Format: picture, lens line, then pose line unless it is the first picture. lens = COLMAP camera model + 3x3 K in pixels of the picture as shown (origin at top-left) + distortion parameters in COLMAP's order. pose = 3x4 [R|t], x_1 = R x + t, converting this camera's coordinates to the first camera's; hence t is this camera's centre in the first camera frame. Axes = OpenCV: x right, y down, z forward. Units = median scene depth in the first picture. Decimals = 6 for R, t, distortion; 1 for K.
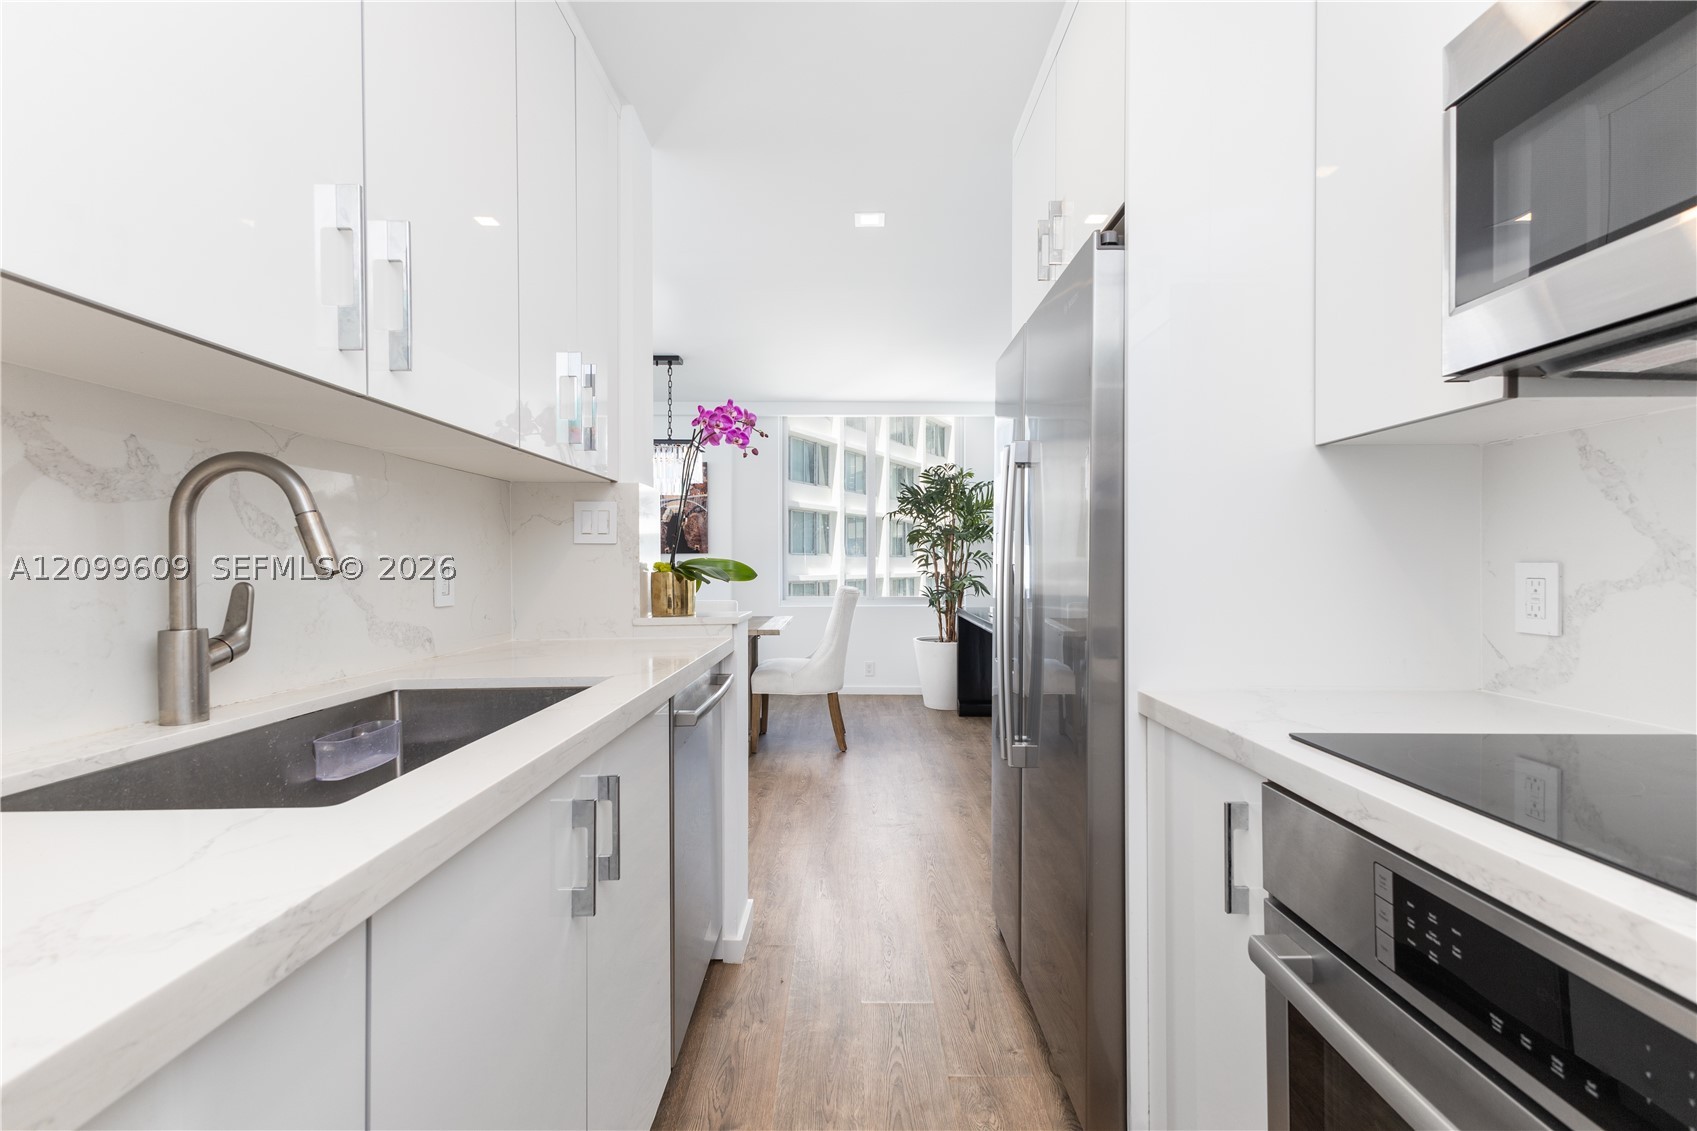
lens RADIAL K [[731.7, 0, 848.5], [0, 731.7, 565.5], [0, 0, 1]] dist [0.028188, 0.000008]
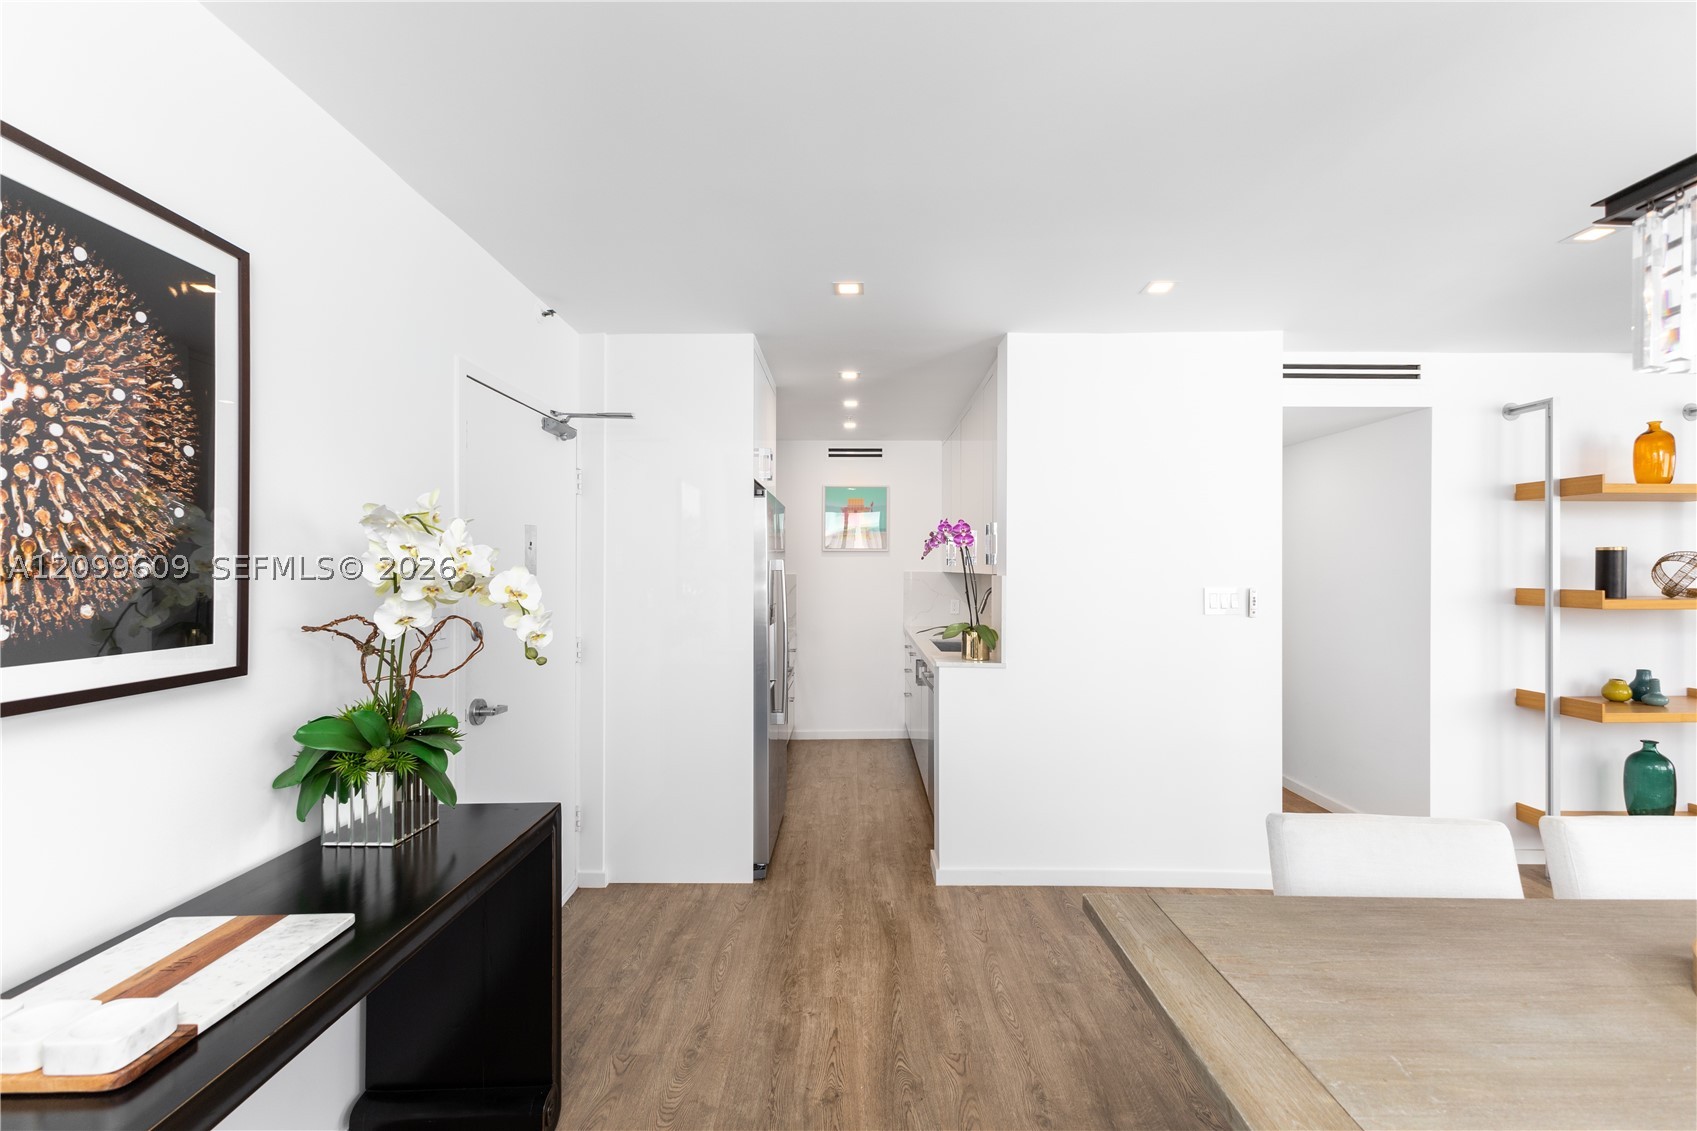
lens RADIAL K [[731.7, 0, 848.5], [0, 731.7, 565.5], [0, 0, 1]] dist [0.028188, 0.000008]
pose [[-0.999938, -0.008585, 0.007023, 0.021134], [-0.008600, 0.999961, -0.002113, -0.080333], [-0.007005, -0.002173, -0.999973, 1.601995]]
